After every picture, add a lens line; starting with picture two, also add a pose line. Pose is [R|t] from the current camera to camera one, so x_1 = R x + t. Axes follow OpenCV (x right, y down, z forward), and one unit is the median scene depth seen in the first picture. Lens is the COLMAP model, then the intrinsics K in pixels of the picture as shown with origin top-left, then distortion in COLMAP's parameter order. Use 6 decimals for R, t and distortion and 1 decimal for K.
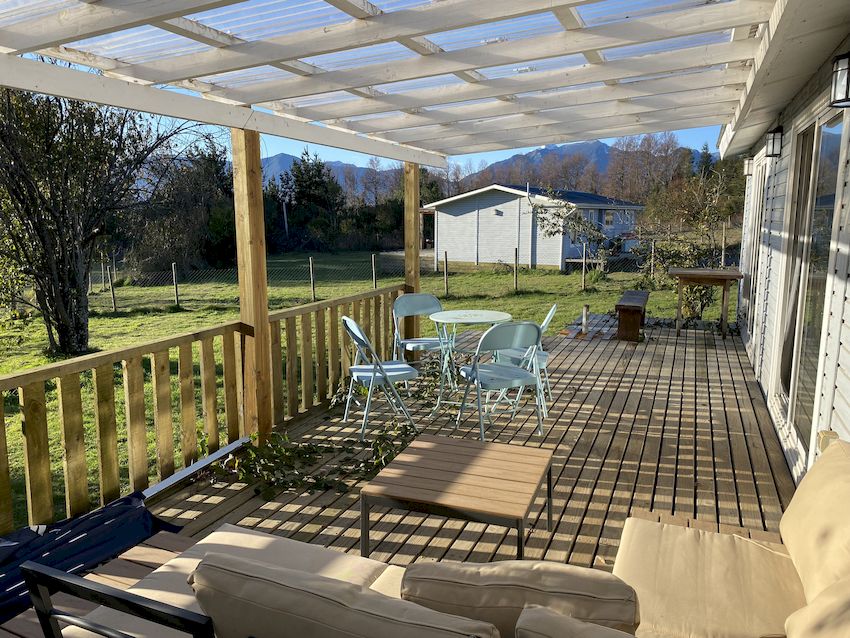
lens RADIAL K [[639.6, 0, 424.4], [0, 639.6, 318.5], [0, 0, 1]] dist [0.026287, -0.040690]
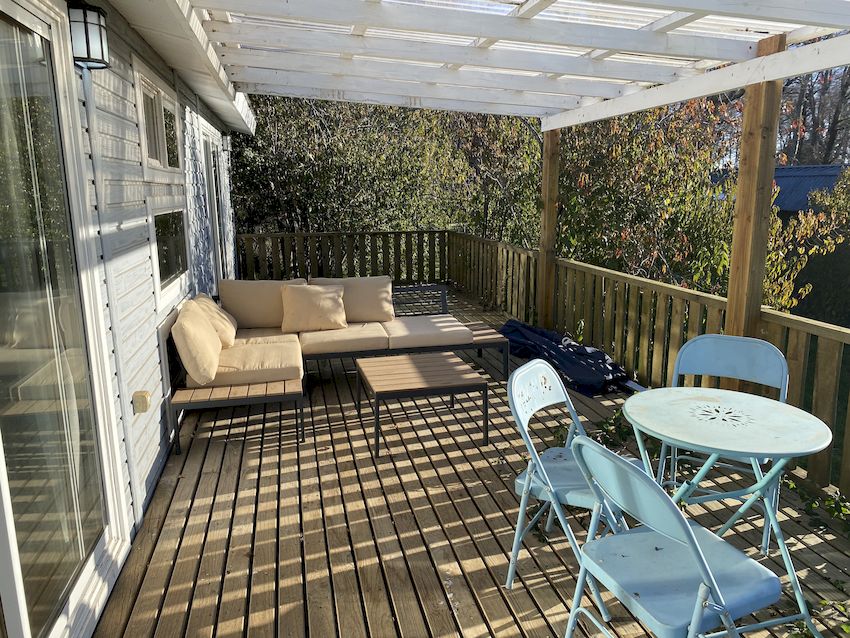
lens RADIAL K [[639.6, 0, 424.6], [0, 639.6, 317.5], [0, 0, 1]] dist [0.026287, -0.040690]
pose [[-0.820884, 0.116346, -0.559119, 0.643249], [-0.092179, 0.939198, 0.330771, -0.265611], [0.563607, 0.323064, -0.760248, 1.592903]]
